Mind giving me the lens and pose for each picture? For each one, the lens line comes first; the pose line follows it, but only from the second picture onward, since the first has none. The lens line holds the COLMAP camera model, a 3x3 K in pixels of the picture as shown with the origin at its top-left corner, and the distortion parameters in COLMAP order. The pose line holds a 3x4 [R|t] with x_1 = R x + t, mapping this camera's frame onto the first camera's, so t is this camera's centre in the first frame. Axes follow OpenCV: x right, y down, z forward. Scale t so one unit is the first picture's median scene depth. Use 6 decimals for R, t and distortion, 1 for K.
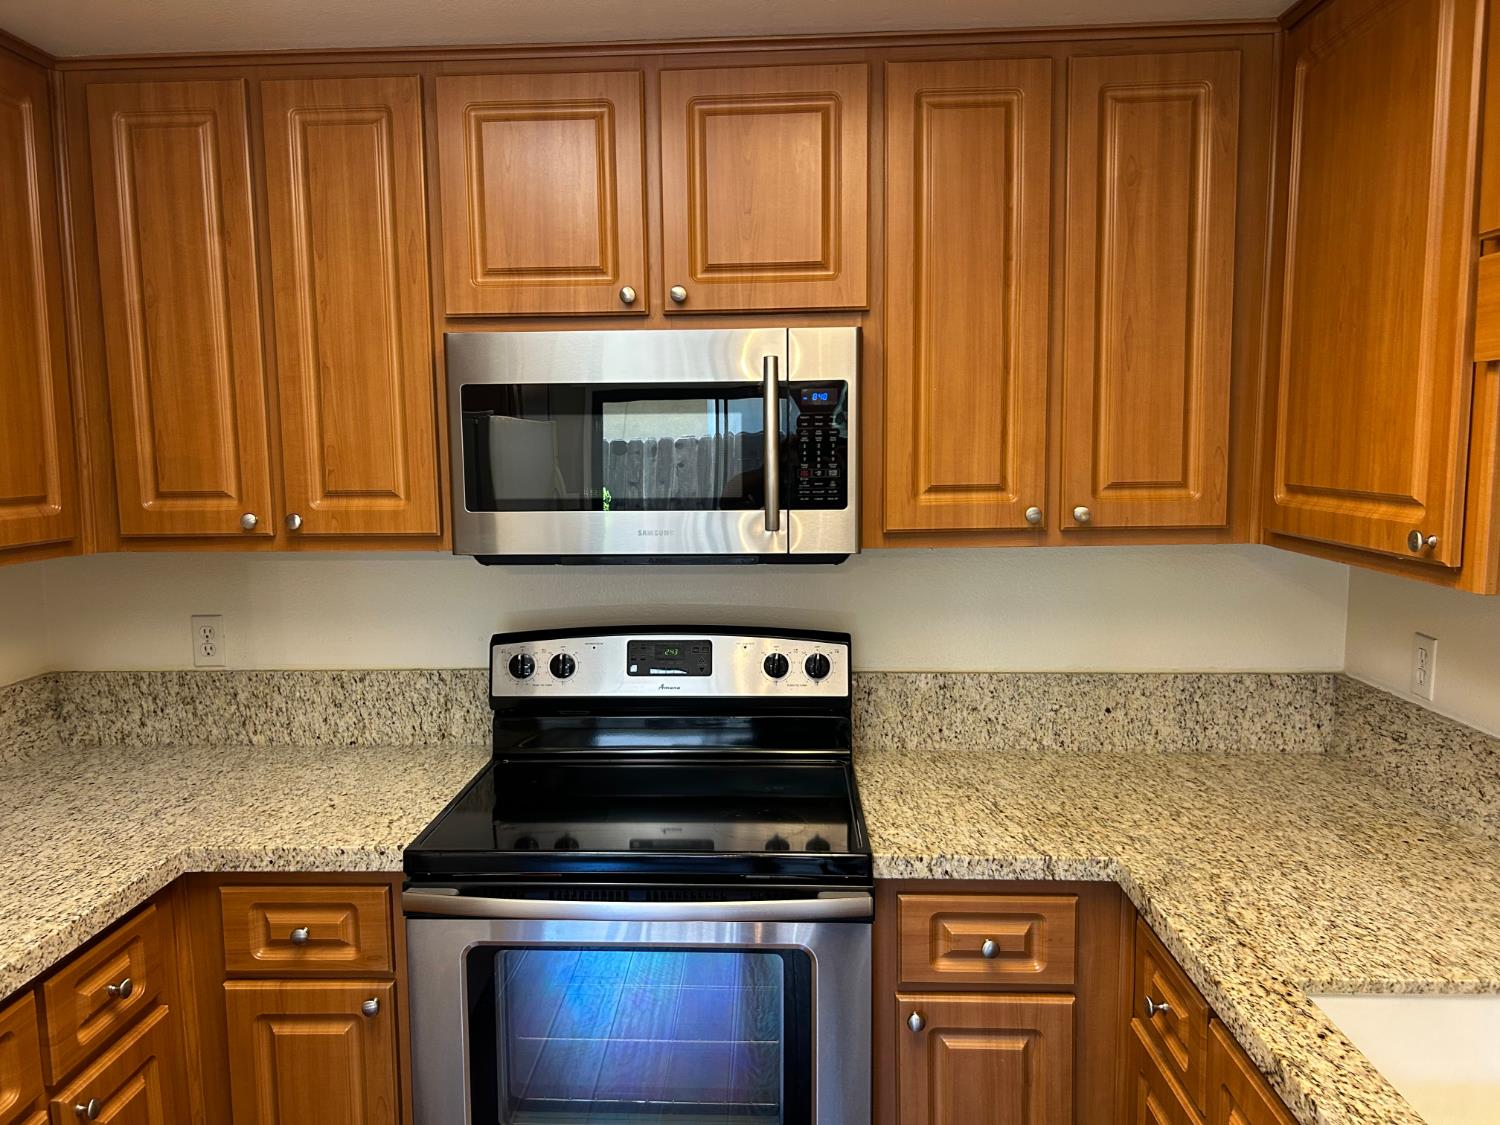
lens RADIAL K [[1134.1, 0, 735.8], [0, 1134.1, 565.8], [0, 0, 1]] dist [0.038965, -0.054017]
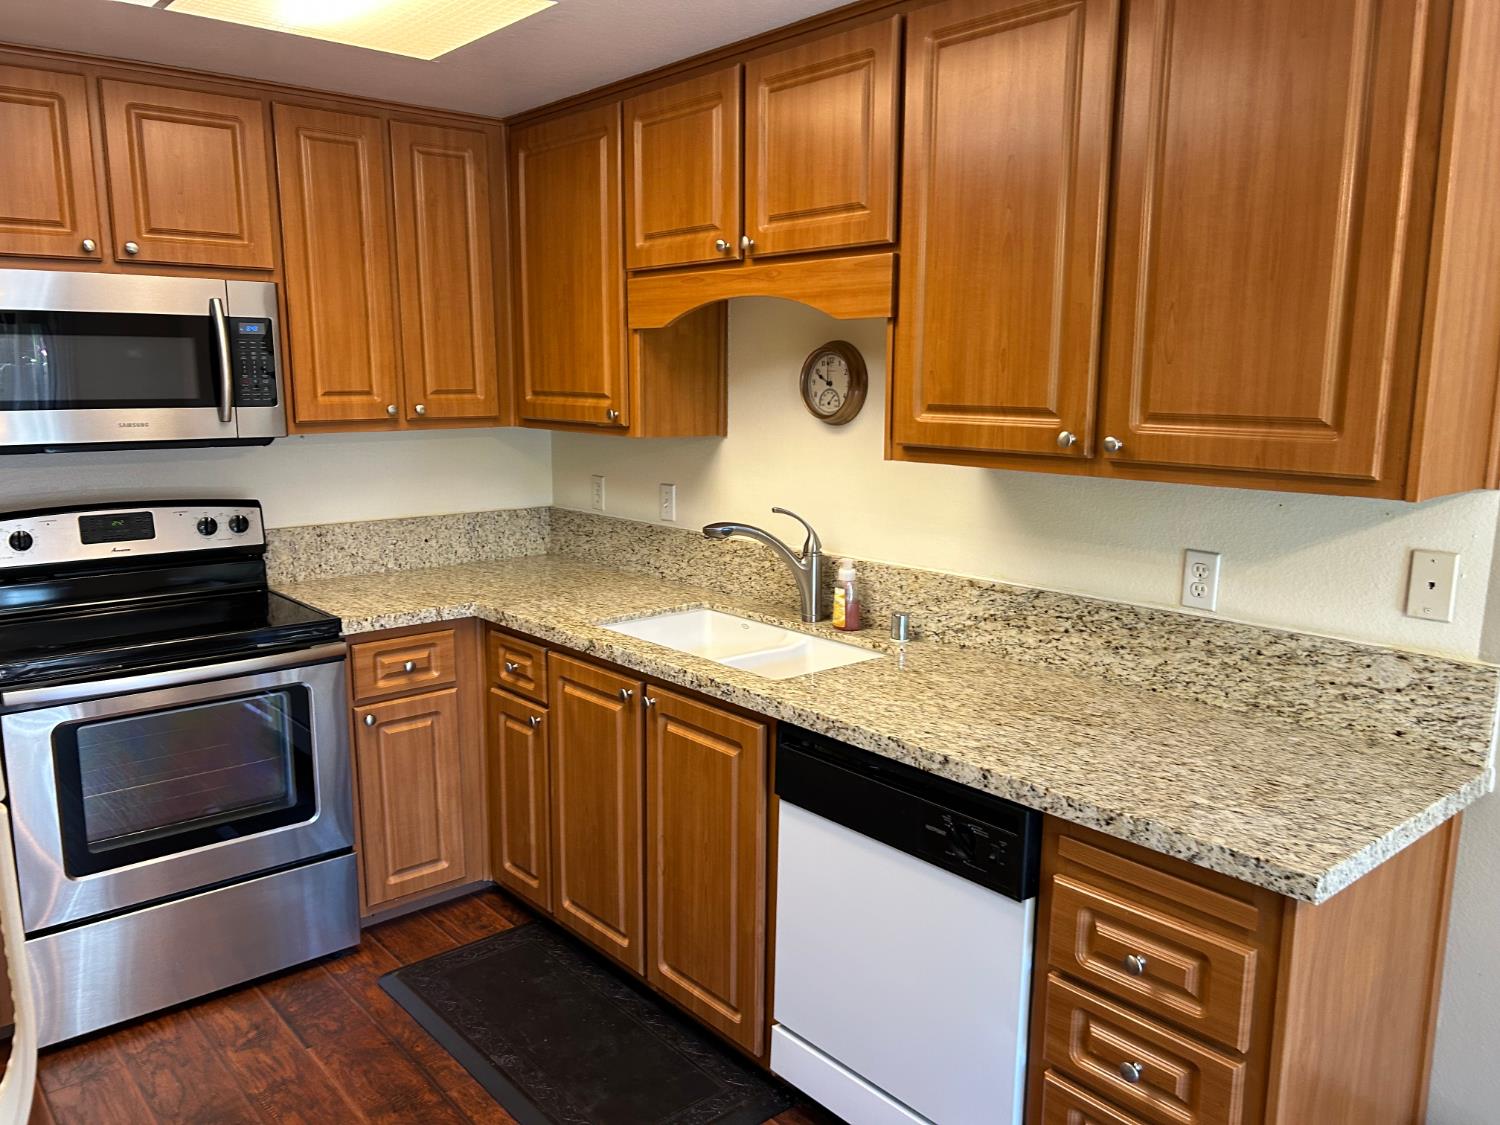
lens RADIAL K [[1147.7, 0, 738.6], [0, 1147.7, 572.7], [0, 0, 1]] dist [0.076092, -0.087452]
pose [[0.732090, -0.106351, 0.672854, -0.494641], [0.066034, 0.994166, 0.085290, 0.074719], [-0.677999, -0.018009, 0.734842, -0.518190]]
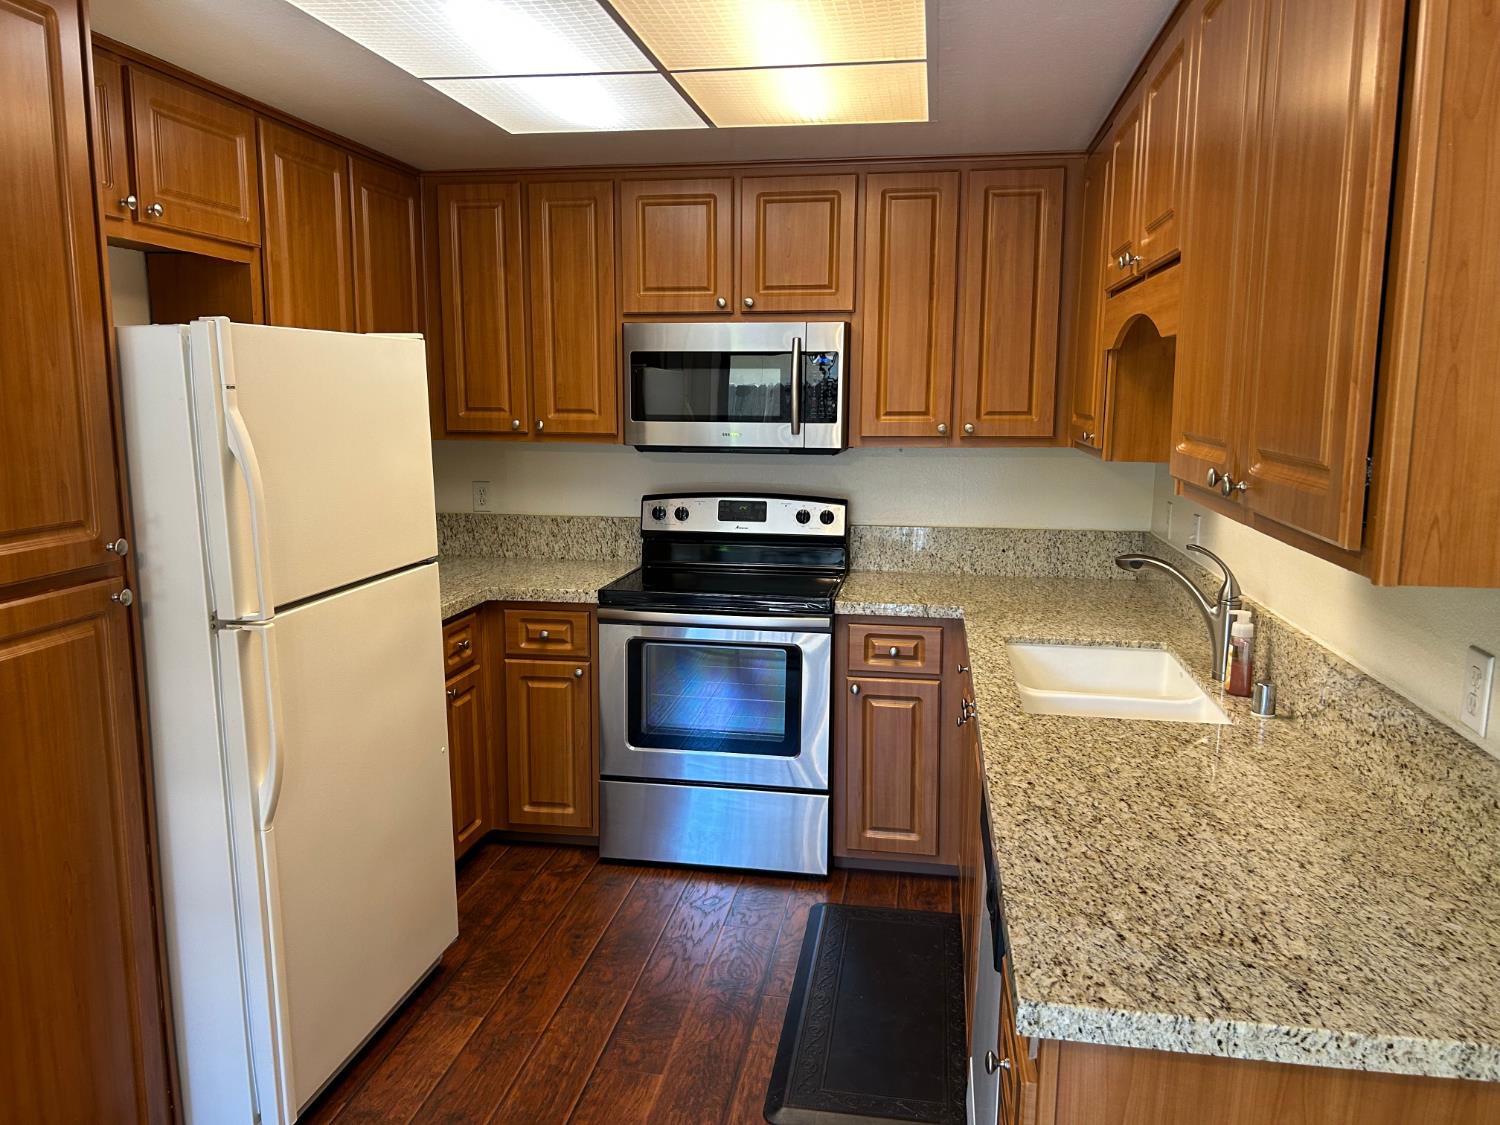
lens RADIAL K [[1147.7, 0, 738.6], [0, 1147.7, 572.7], [0, 0, 1]] dist [0.076092, -0.087452]
pose [[0.991919, 0.035855, -0.121701, 0.172292], [-0.030099, 0.998354, 0.048814, 0.102508], [0.123251, -0.044757, 0.991366, -0.844661]]
